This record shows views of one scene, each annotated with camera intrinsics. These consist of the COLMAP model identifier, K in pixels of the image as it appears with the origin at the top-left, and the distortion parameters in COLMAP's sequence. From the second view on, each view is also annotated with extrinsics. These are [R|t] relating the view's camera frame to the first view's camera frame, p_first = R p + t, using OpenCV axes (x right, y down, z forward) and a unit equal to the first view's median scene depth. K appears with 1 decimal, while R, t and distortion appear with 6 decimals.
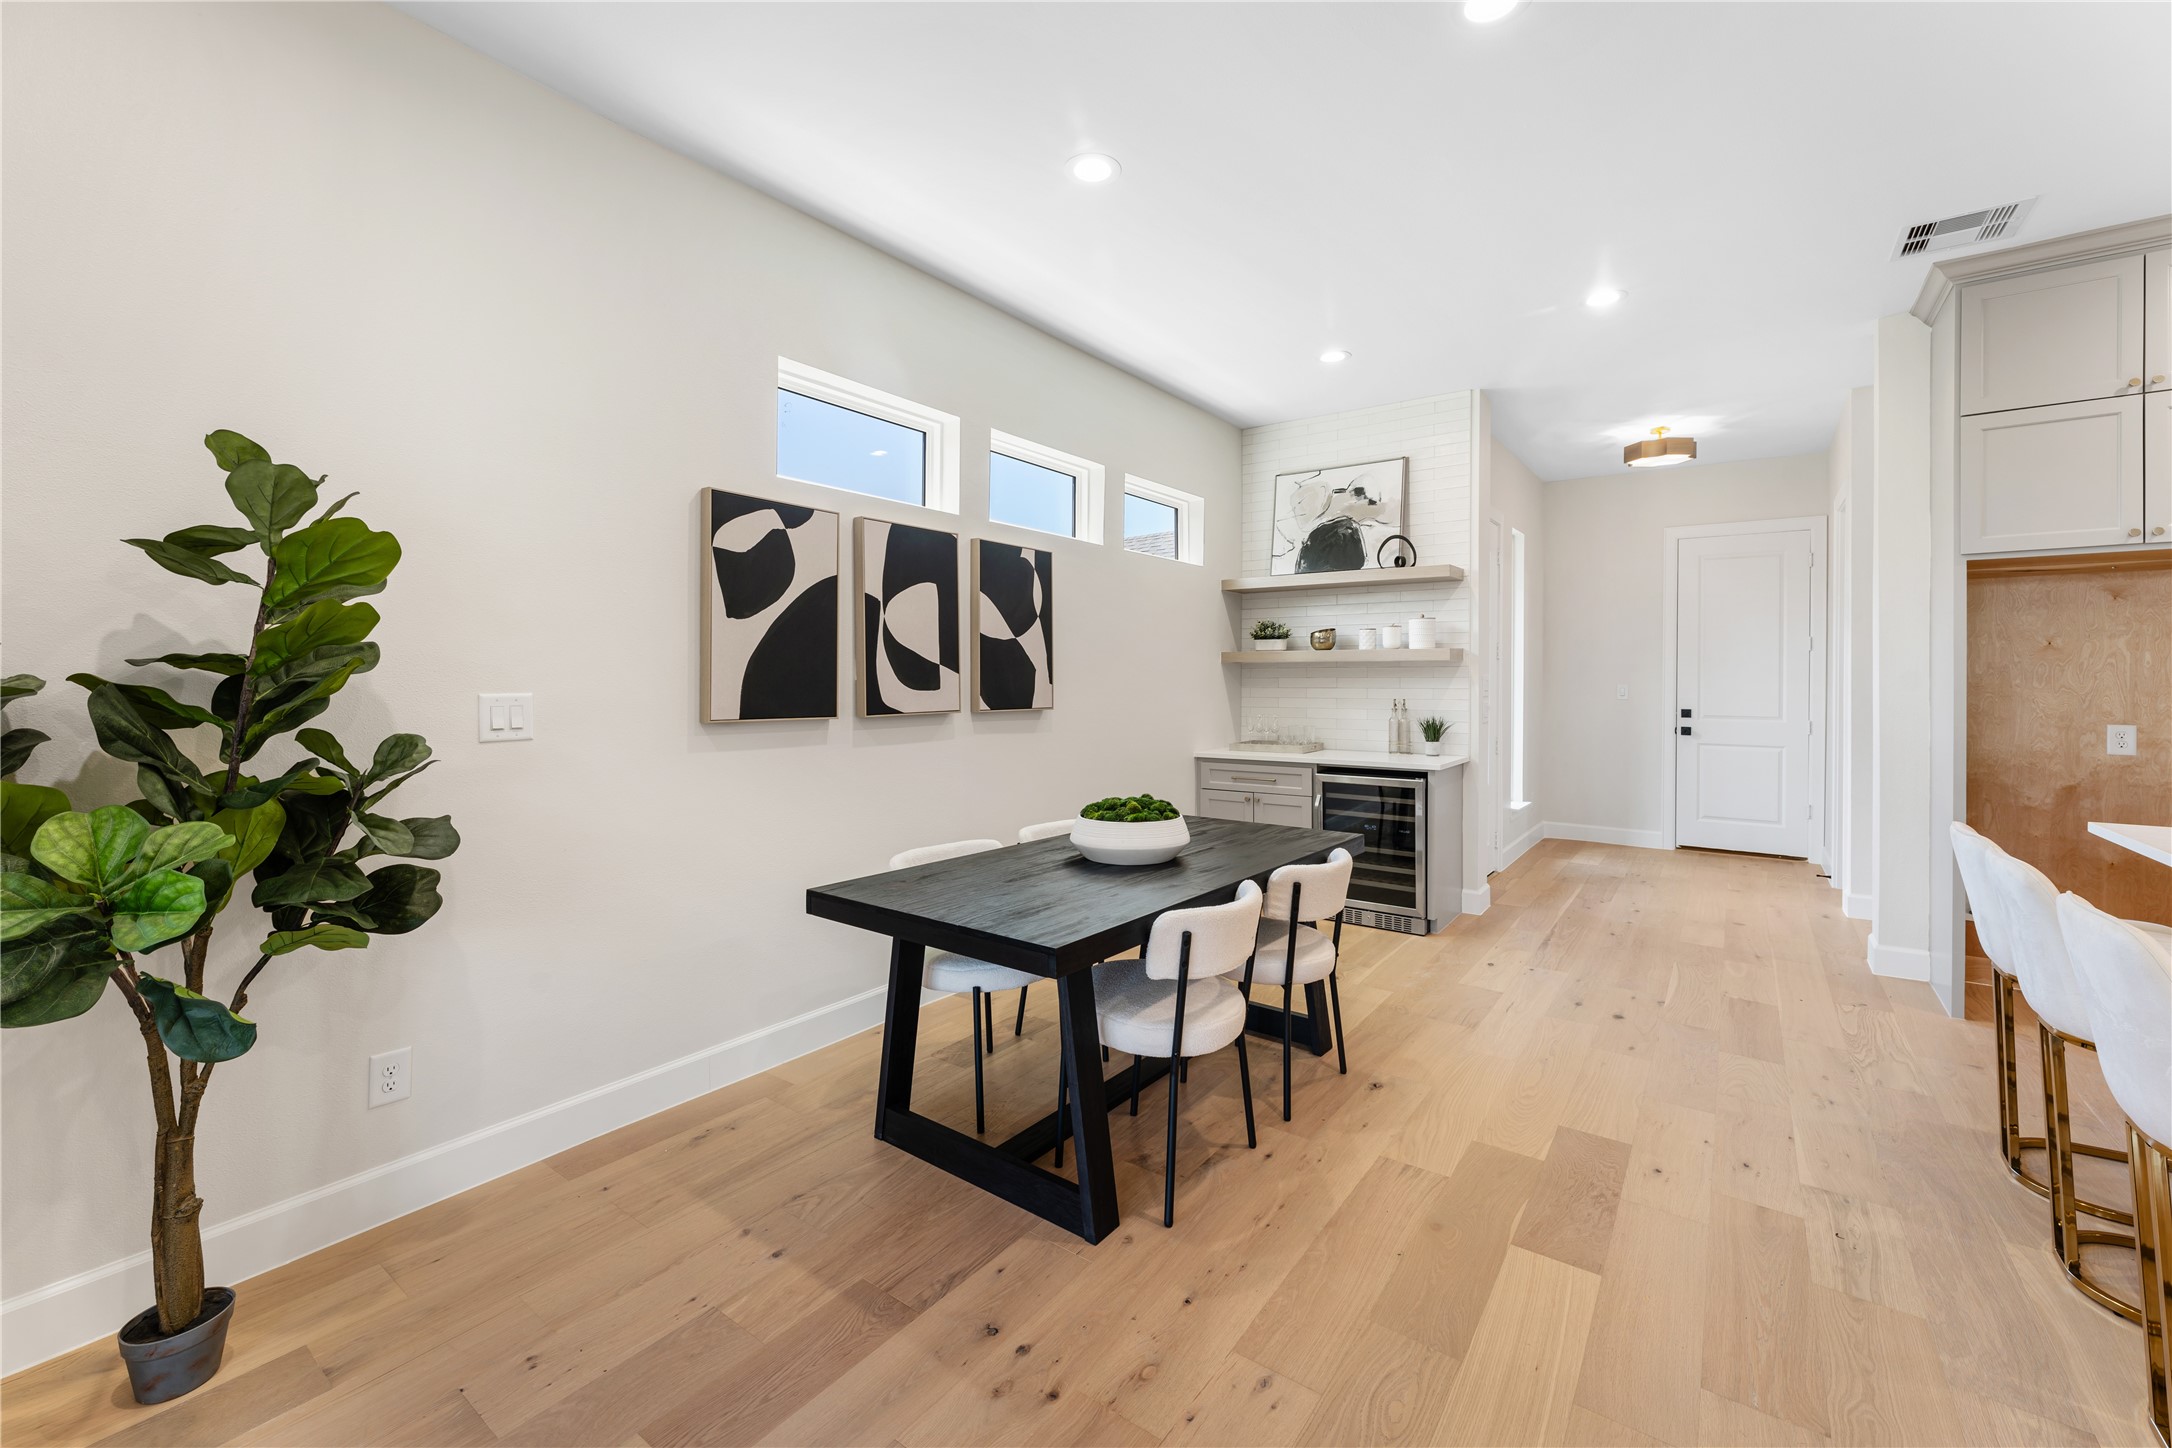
lens RADIAL K [[885.9, 0, 1093.2], [0, 885.9, 679.0], [0, 0, 1]] dist [-0.009943, -0.000313]
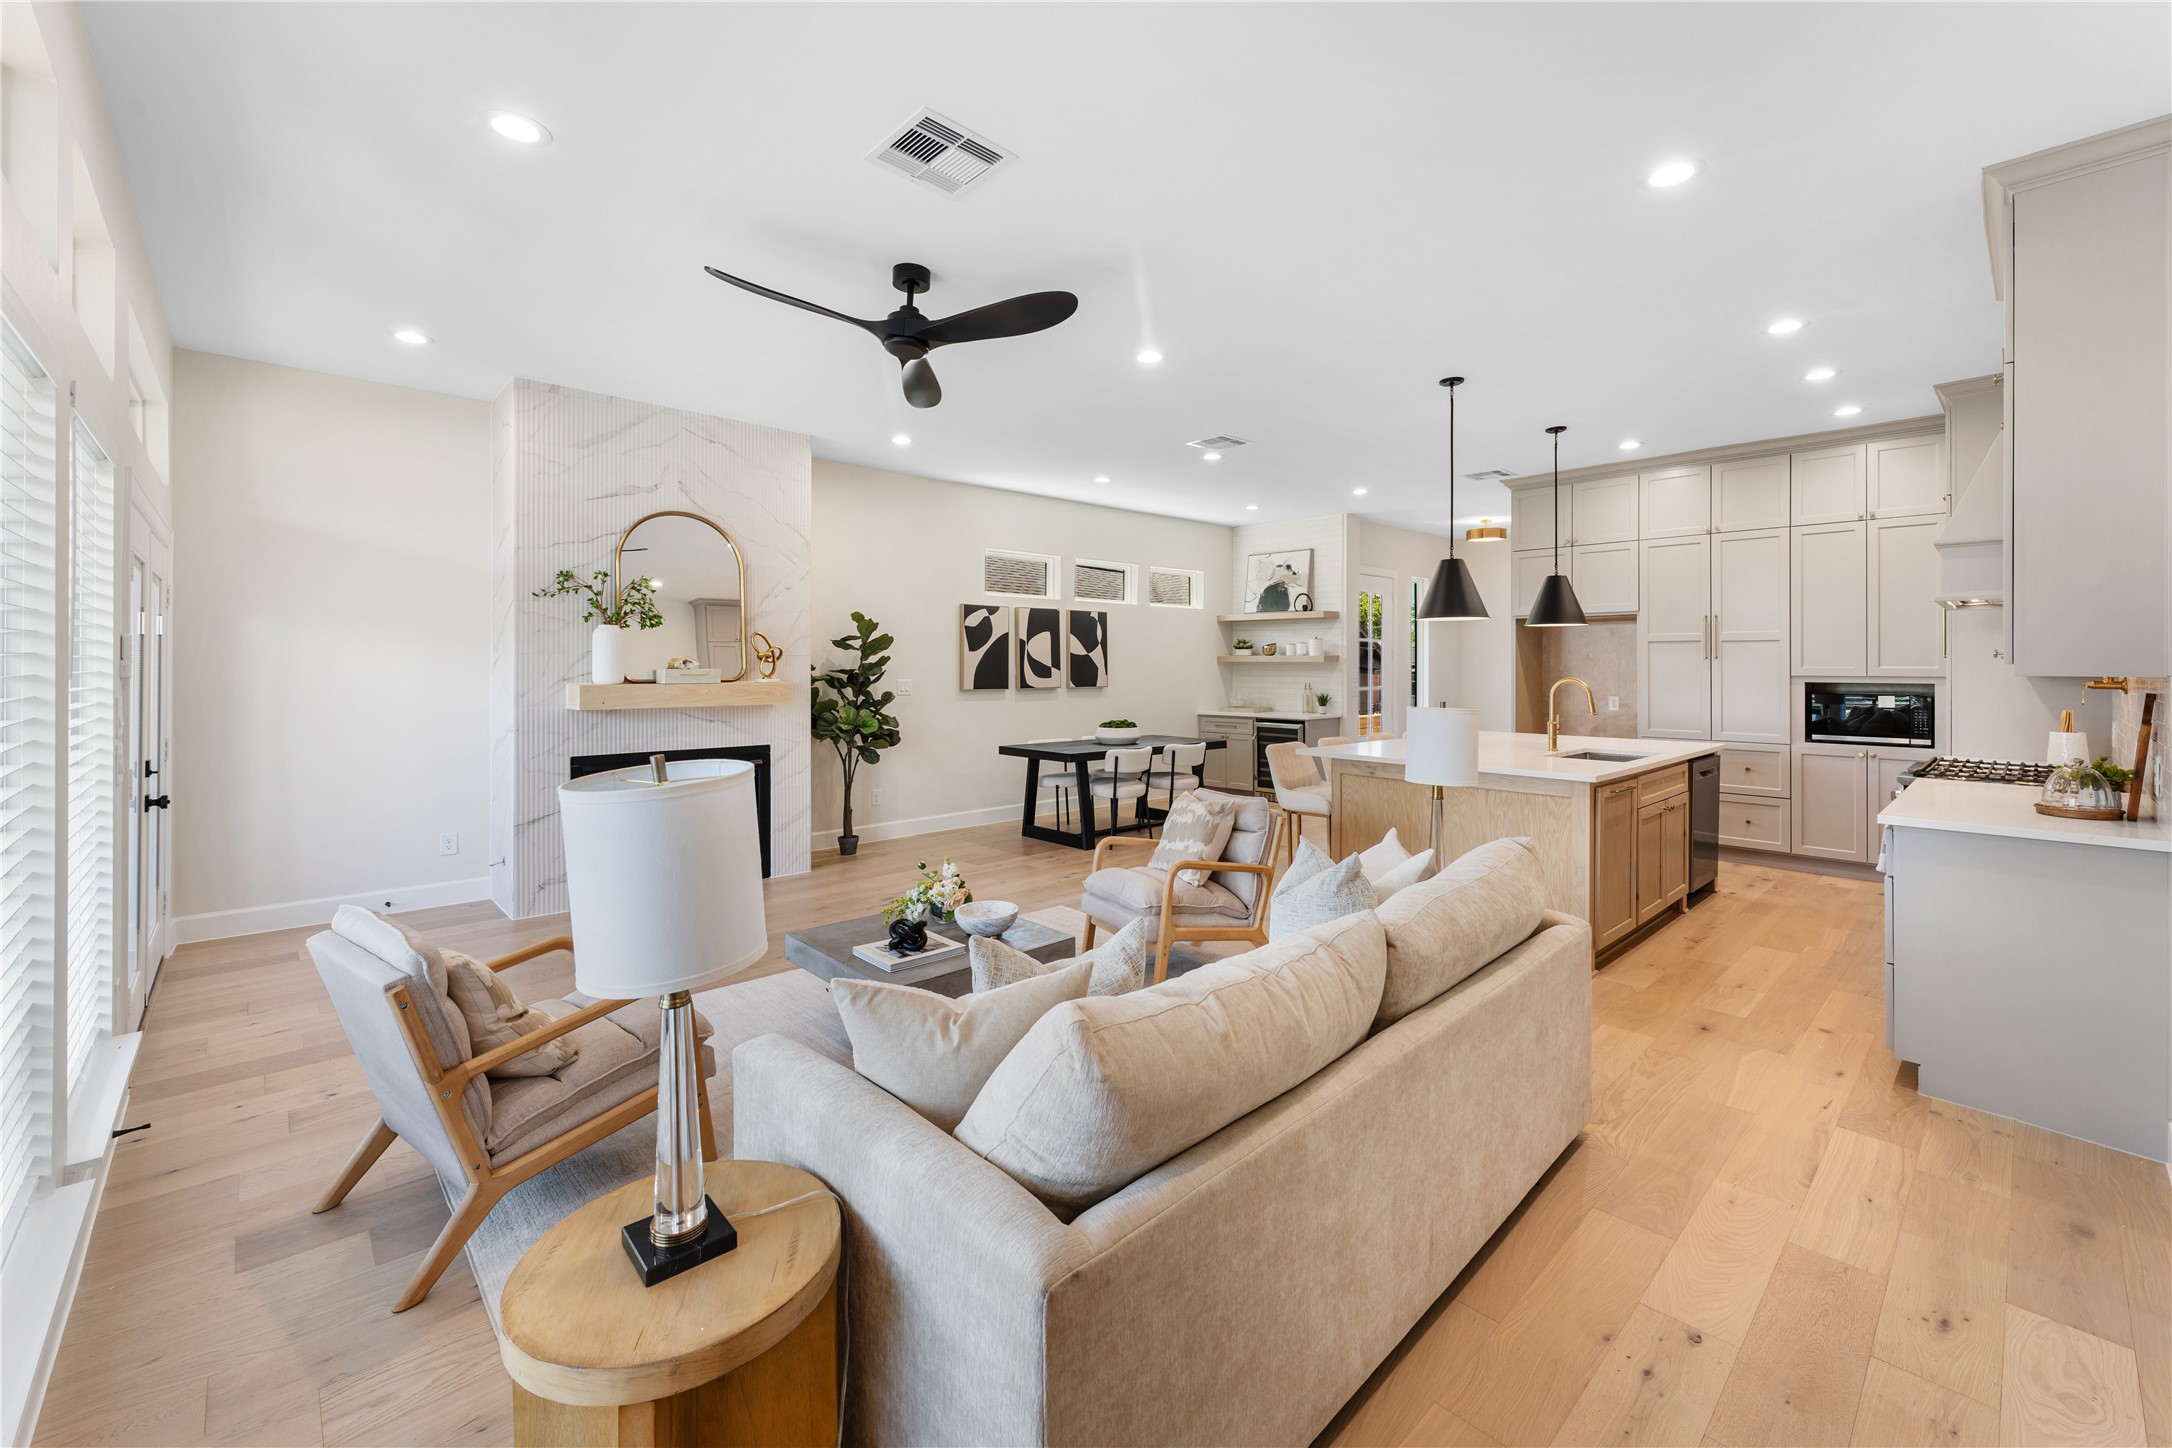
lens RADIAL K [[885.9, 0, 1087.3], [0, 885.9, 670.5], [0, 0, 1]] dist [-0.009943, -0.000313]
pose [[0.982346, -0.000405, -0.187072, 0.350073], [0.001766, 0.999973, 0.007109, -0.023446], [0.187064, -0.007314, 0.982321, -1.248624]]
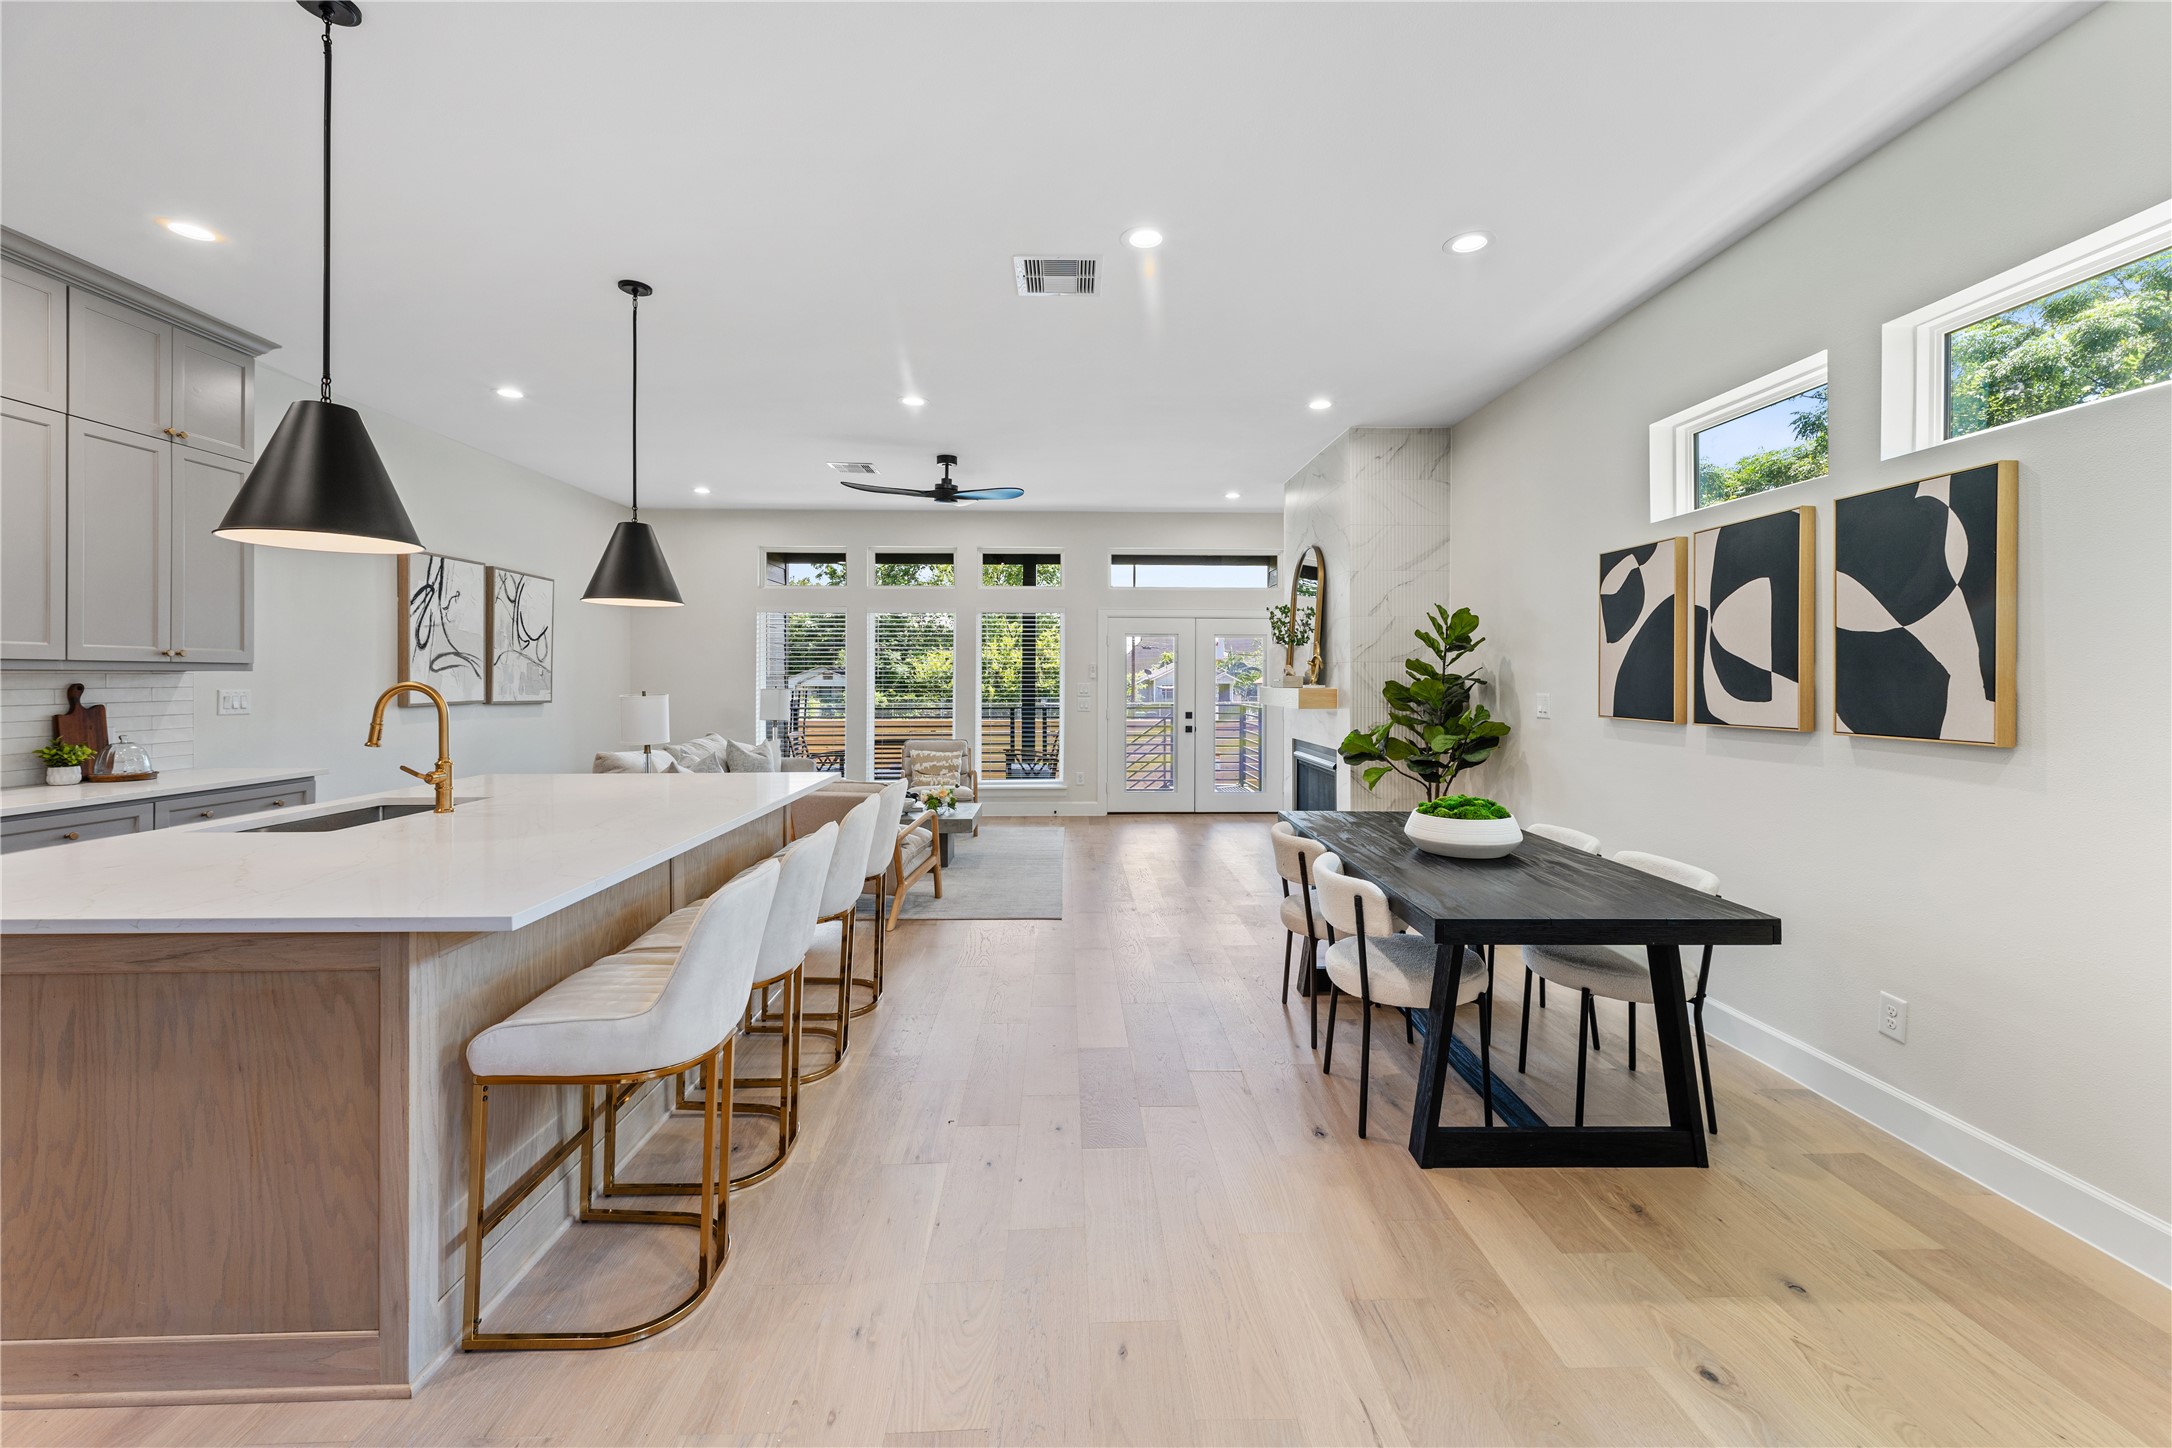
lens RADIAL K [[885.9, 0, 1093.4], [0, 885.9, 676.6], [0, 0, 1]] dist [-0.009943, -0.000313]
pose [[-0.786690, -0.000970, -0.617347, 0.857662], [0.002315, 0.999987, -0.004520, -0.009484], [0.617344, -0.004985, -0.786678, 1.262020]]
